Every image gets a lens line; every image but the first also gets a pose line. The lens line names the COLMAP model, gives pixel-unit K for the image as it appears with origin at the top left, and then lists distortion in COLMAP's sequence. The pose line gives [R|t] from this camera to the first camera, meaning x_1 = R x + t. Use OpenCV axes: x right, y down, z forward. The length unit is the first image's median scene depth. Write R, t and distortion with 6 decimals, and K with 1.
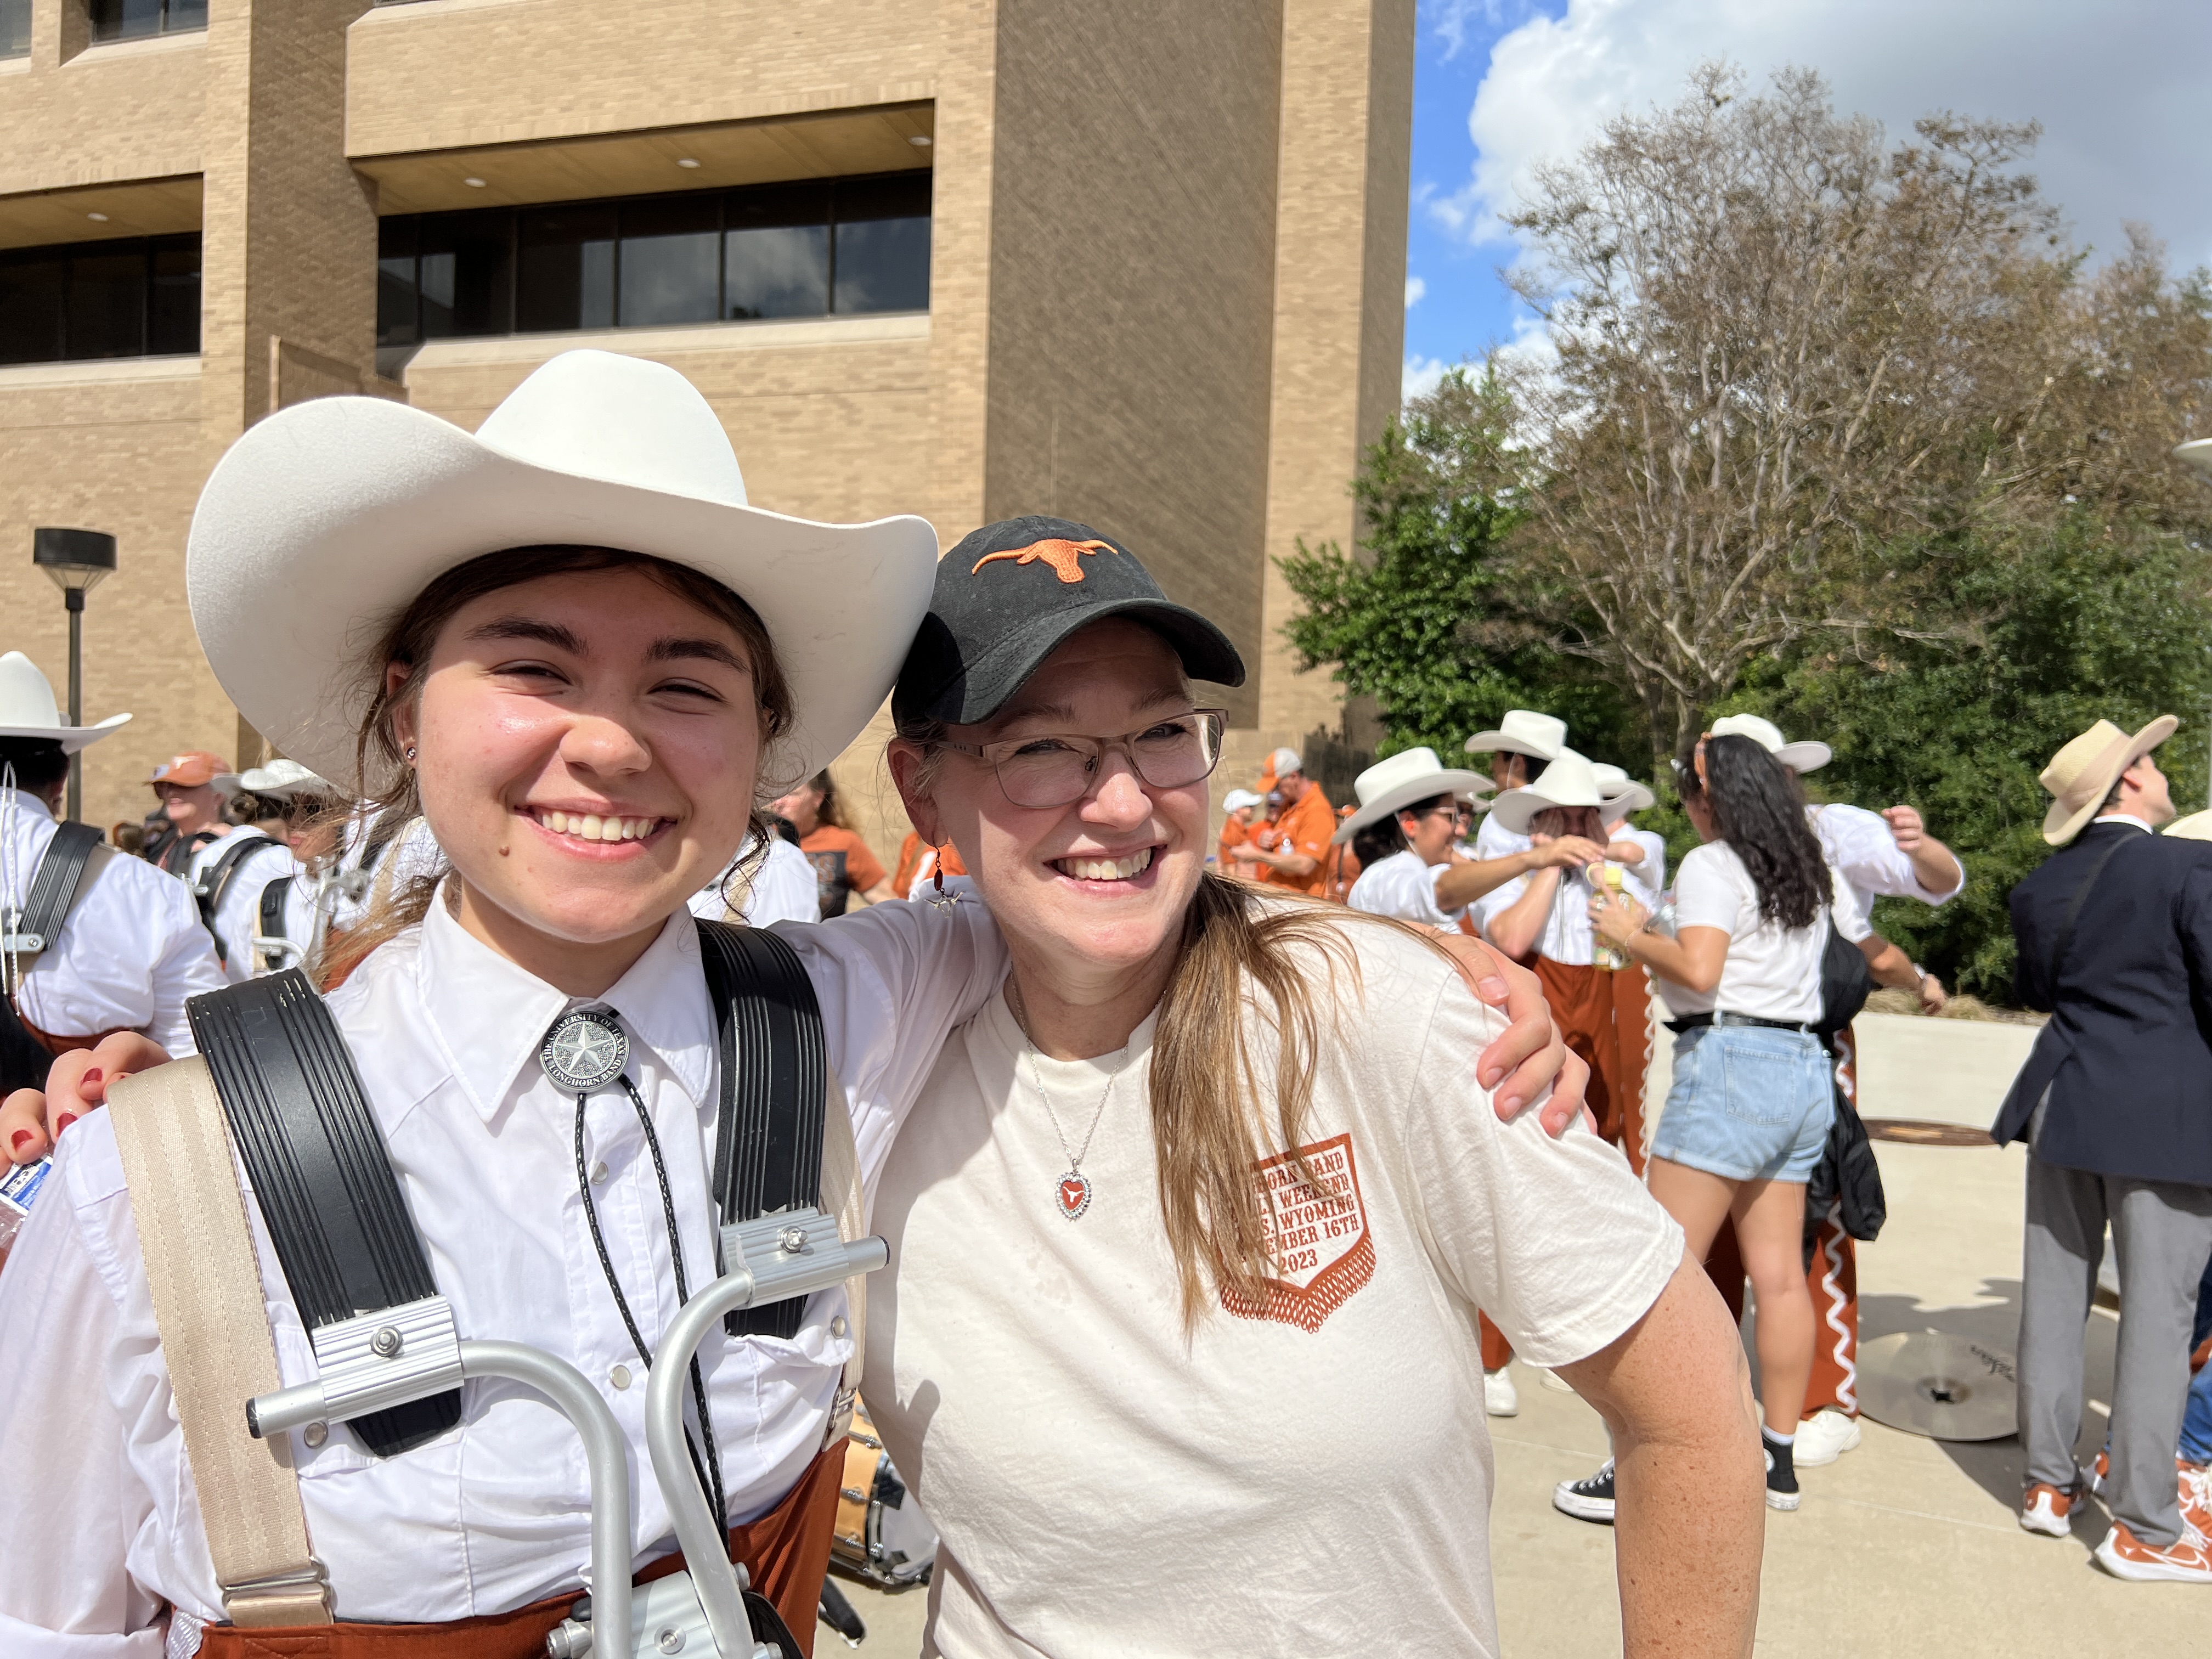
lens RADIAL K [[1689.6, 0, 1100.4], [0, 1689.6, 833.1], [0, 0, 1]] dist [0.033671, -0.039066]
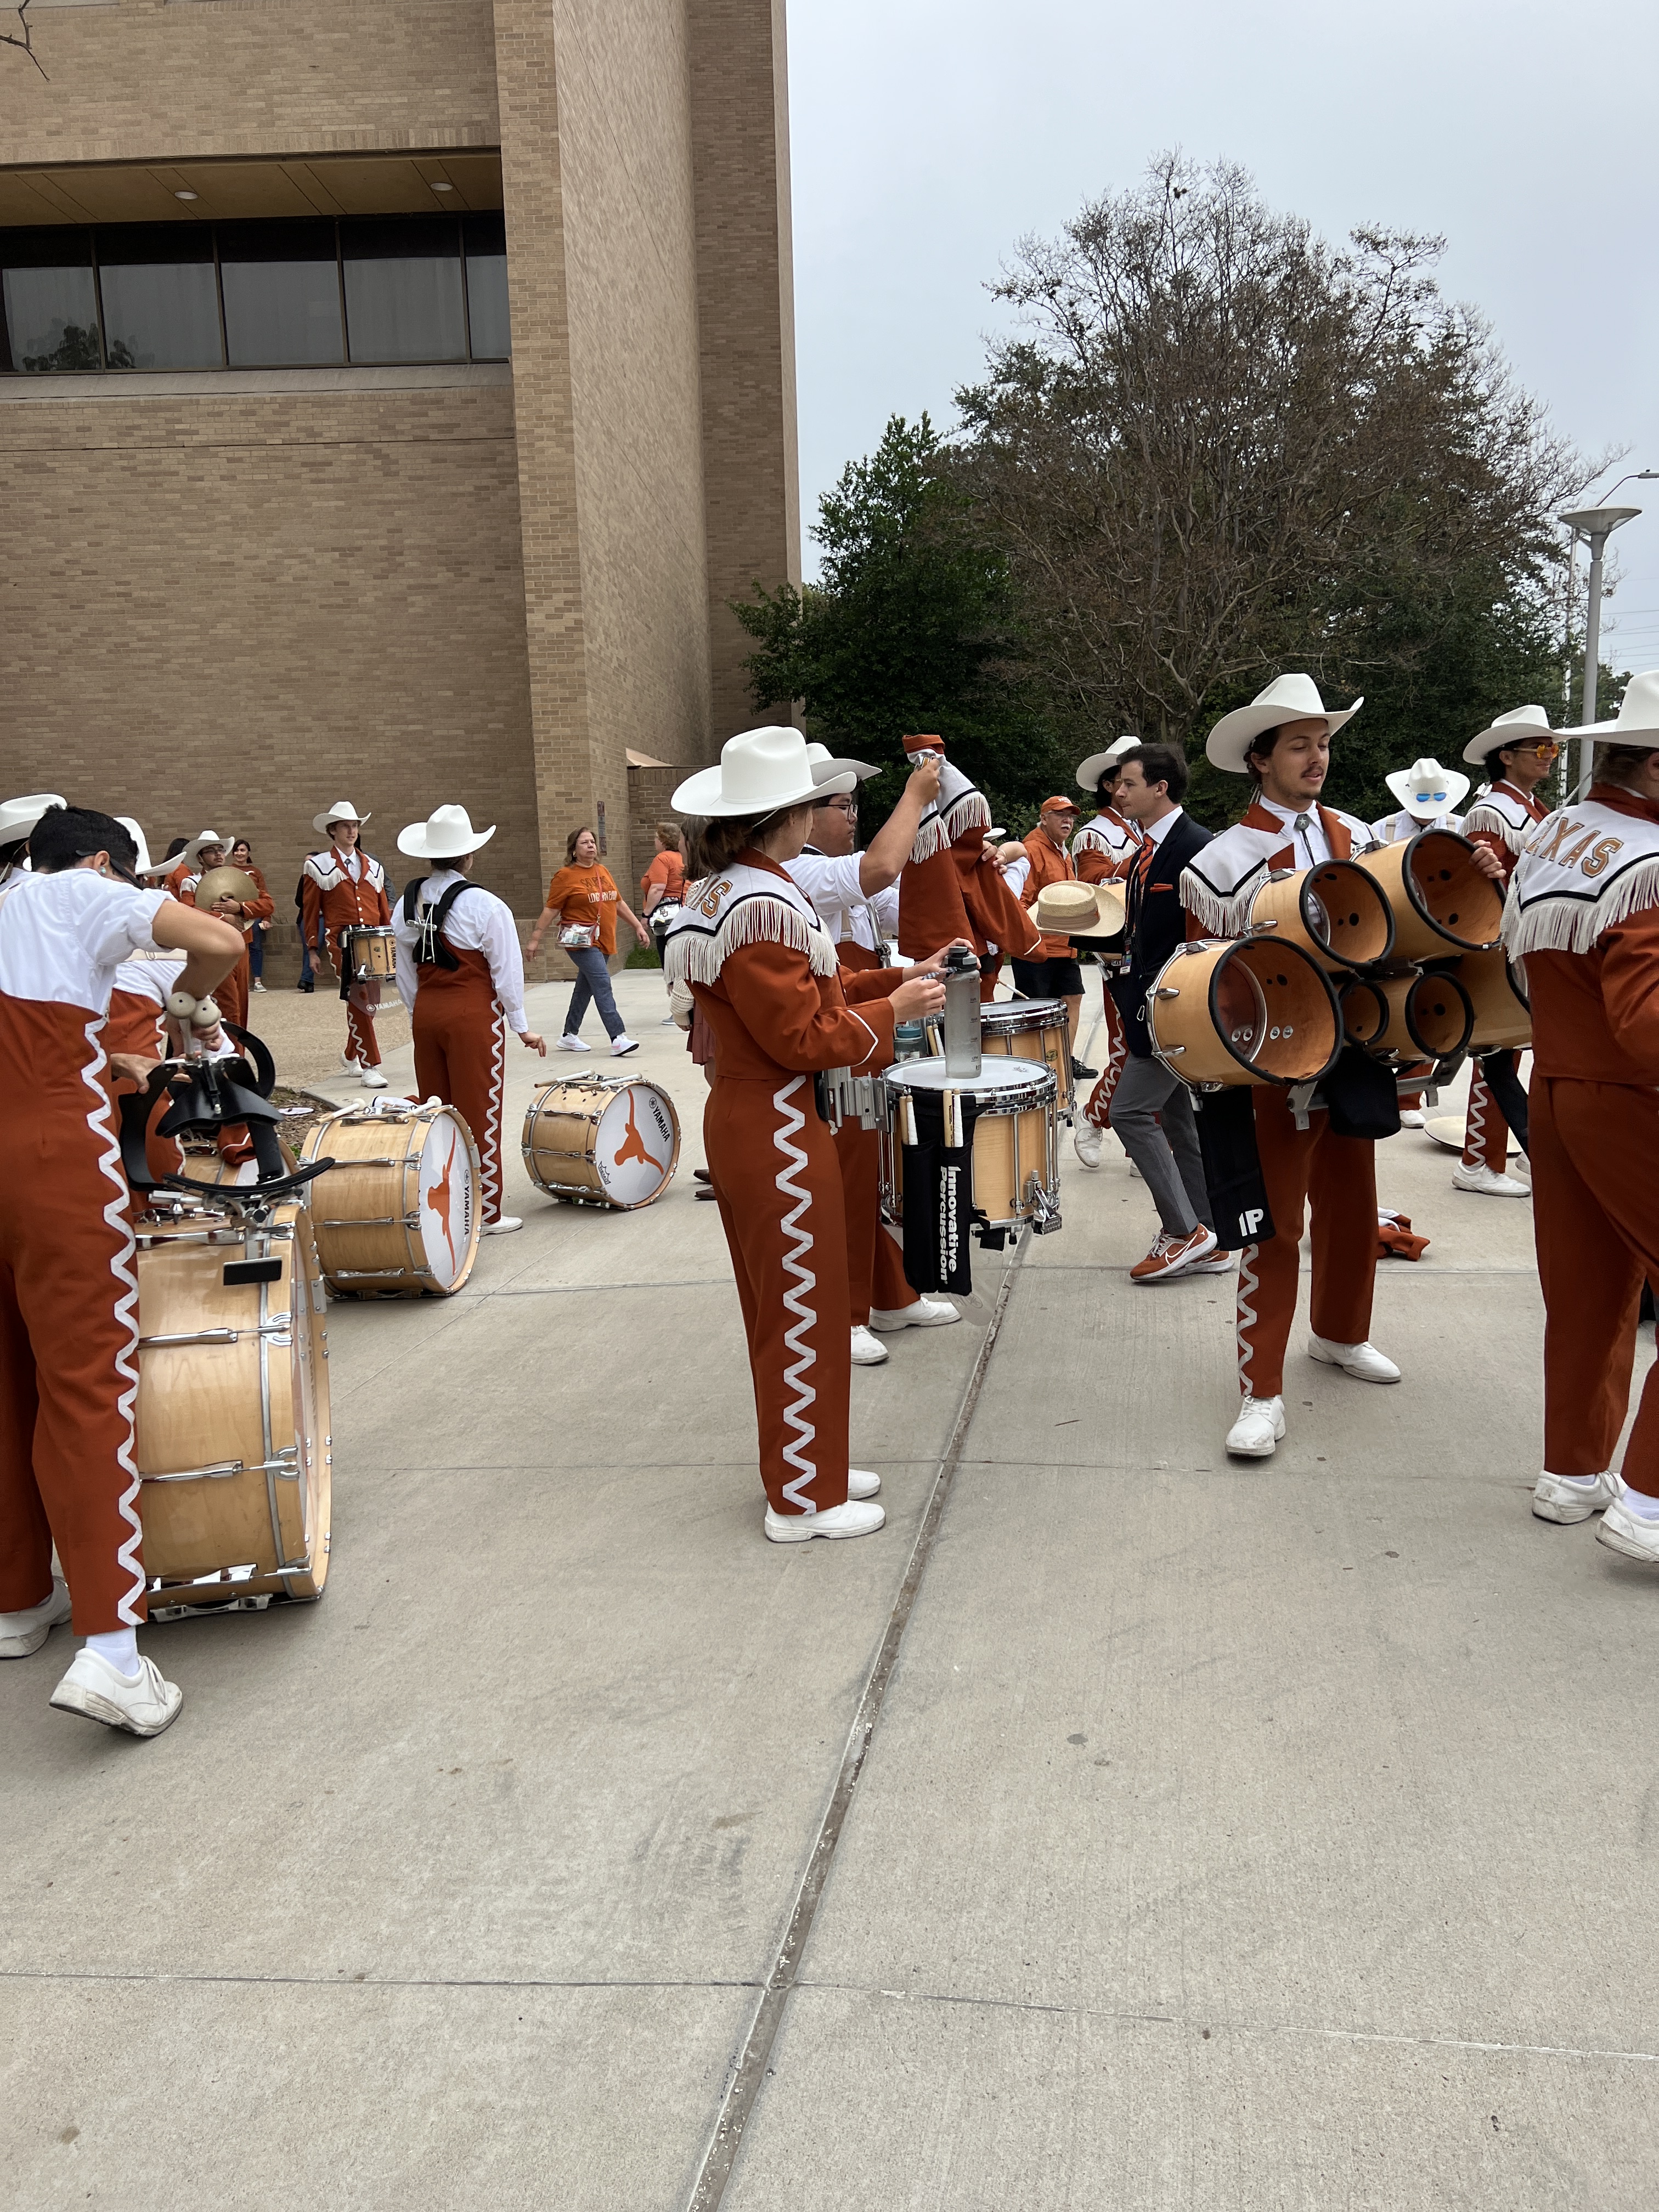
lens RADIAL K [[1671.1, 0, 833.1], [0, 1671.1, 1118.9], [0, 0, 1]] dist [0.008791, -0.003616]
pose [[0.965915, -0.087427, 0.243651, -0.173897], [0.050696, 0.986903, 0.153145, 0.002700], [-0.253848, -0.135572, 0.957696, -0.100671]]
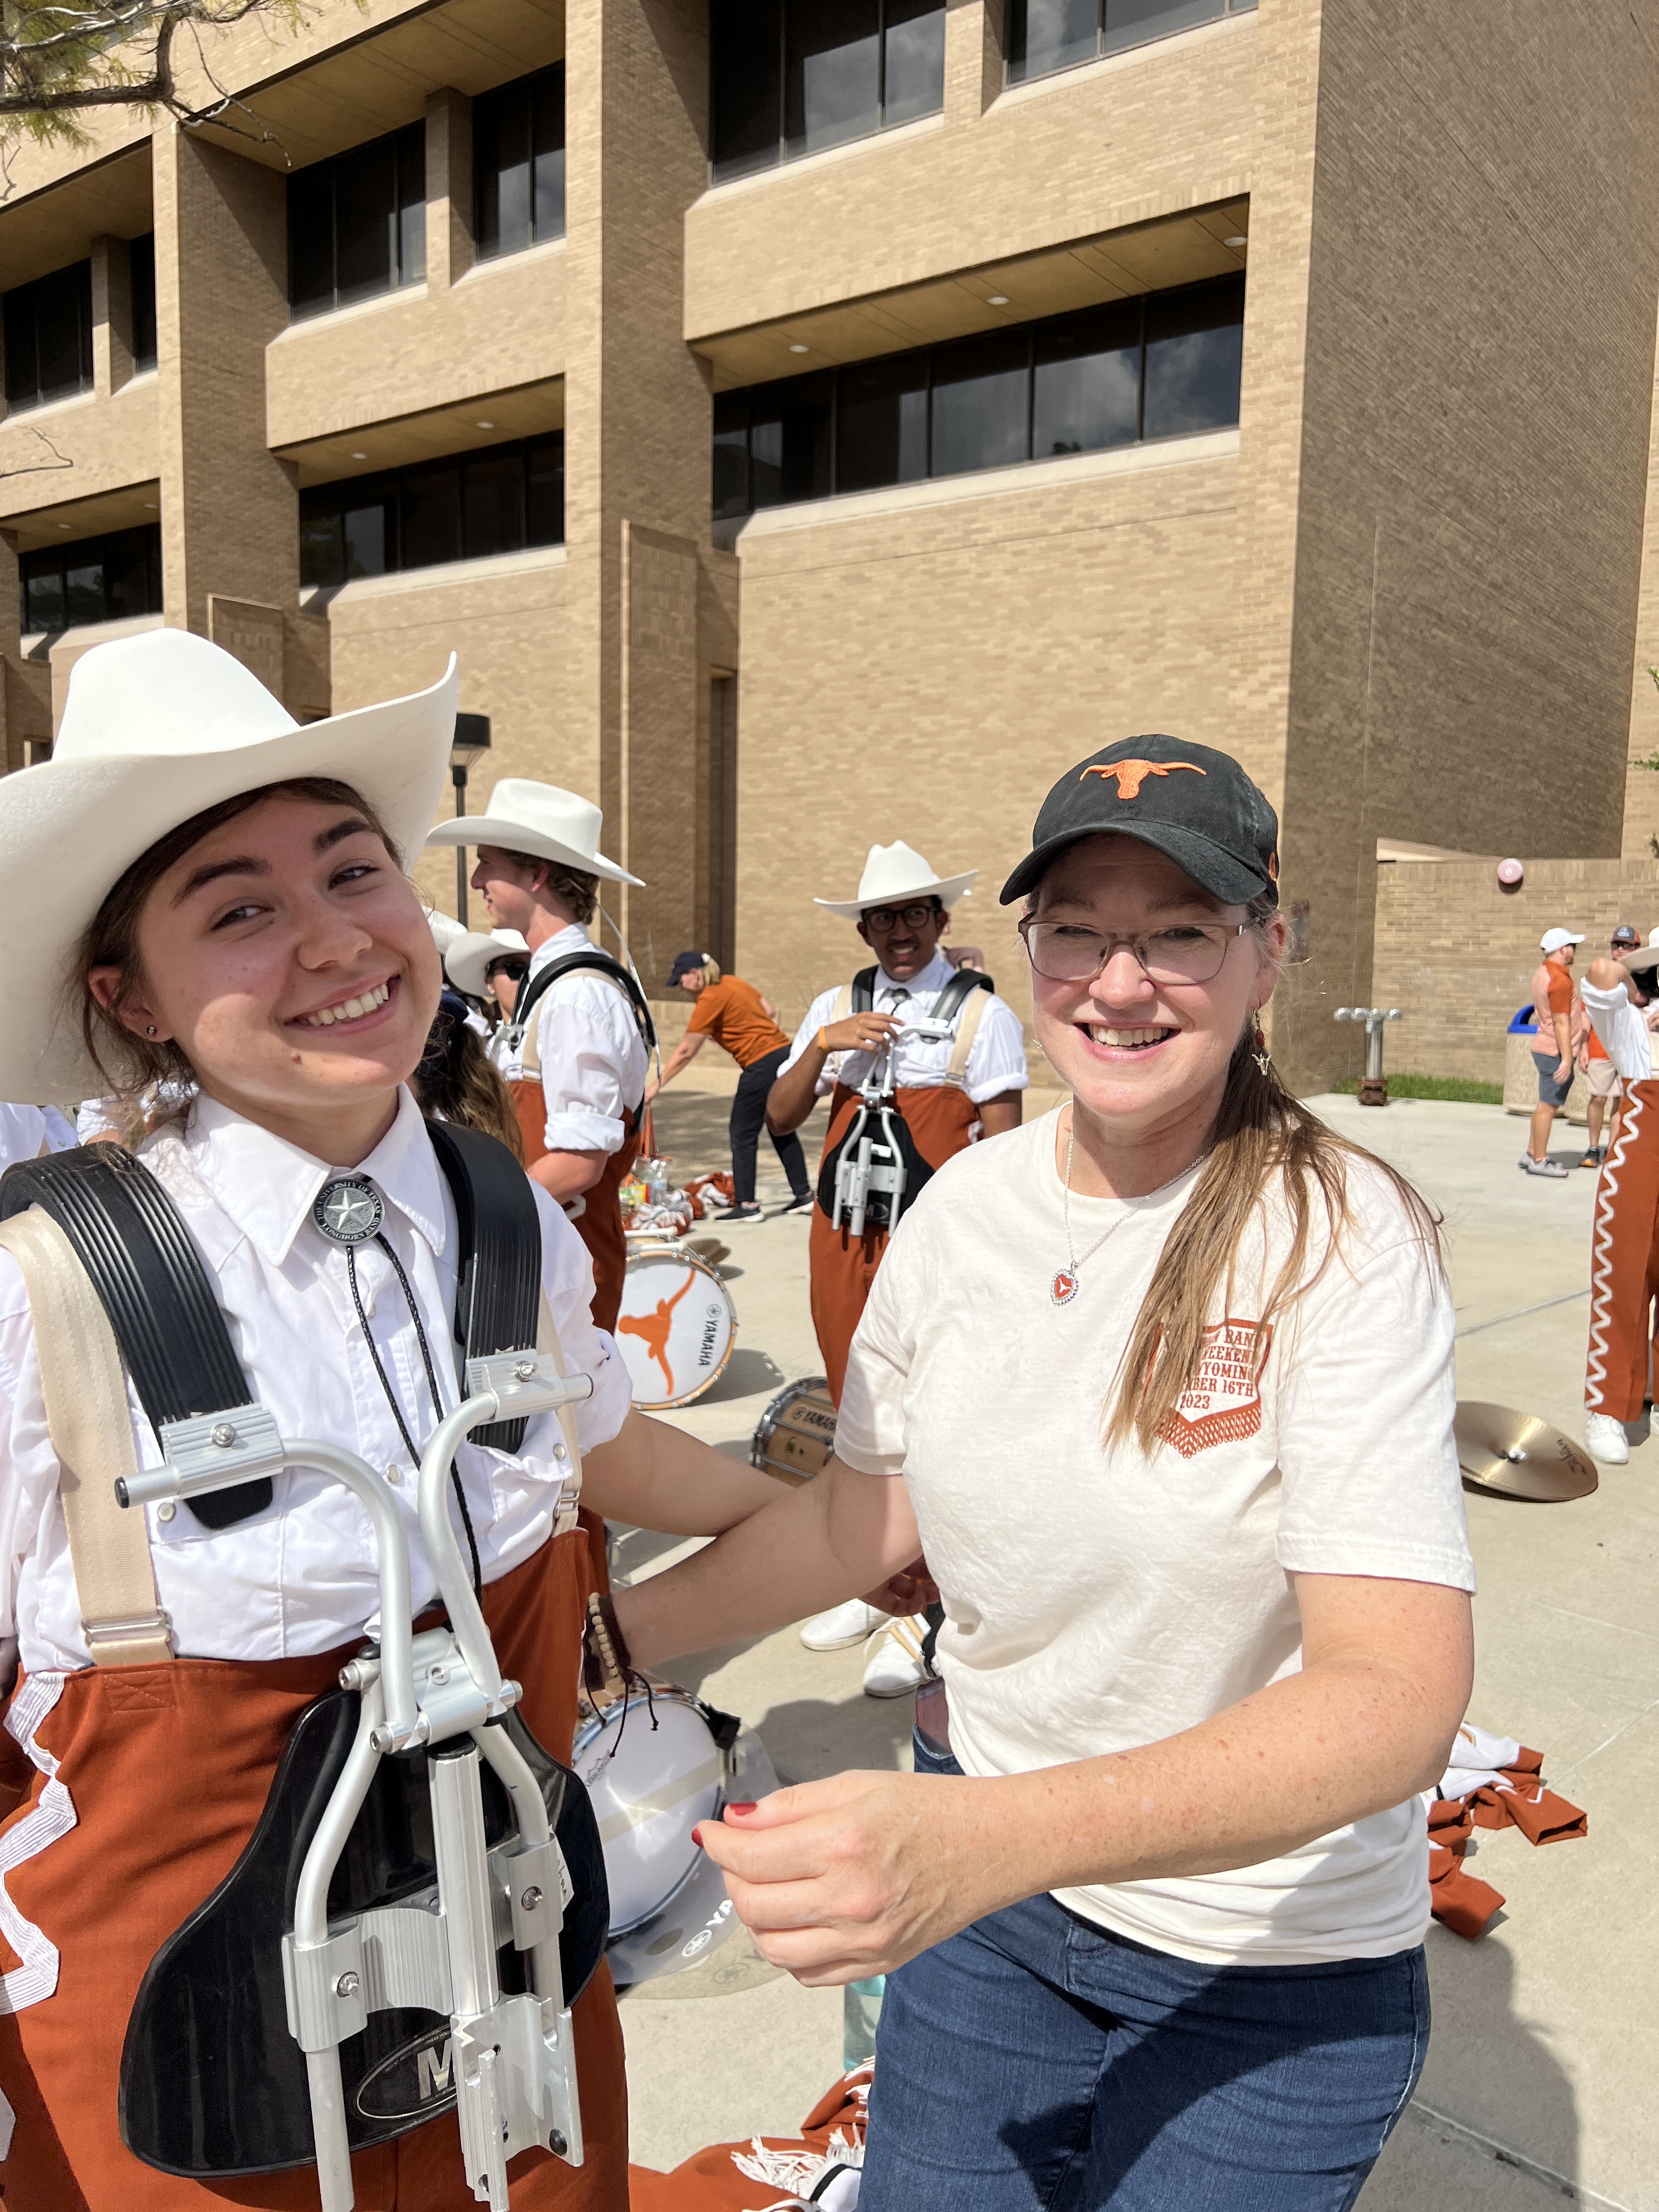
lens RADIAL K [[1689.6, 0, 829.5], [0, 1689.6, 1106.0], [0, 0, 1]] dist [0.033671, -0.039066]
pose [[0.940624, 0.021317, -0.338781, 0.012479], [0.004946, 0.997060, 0.076469, -0.000556], [0.339415, -0.073604, 0.937752, -0.001388]]
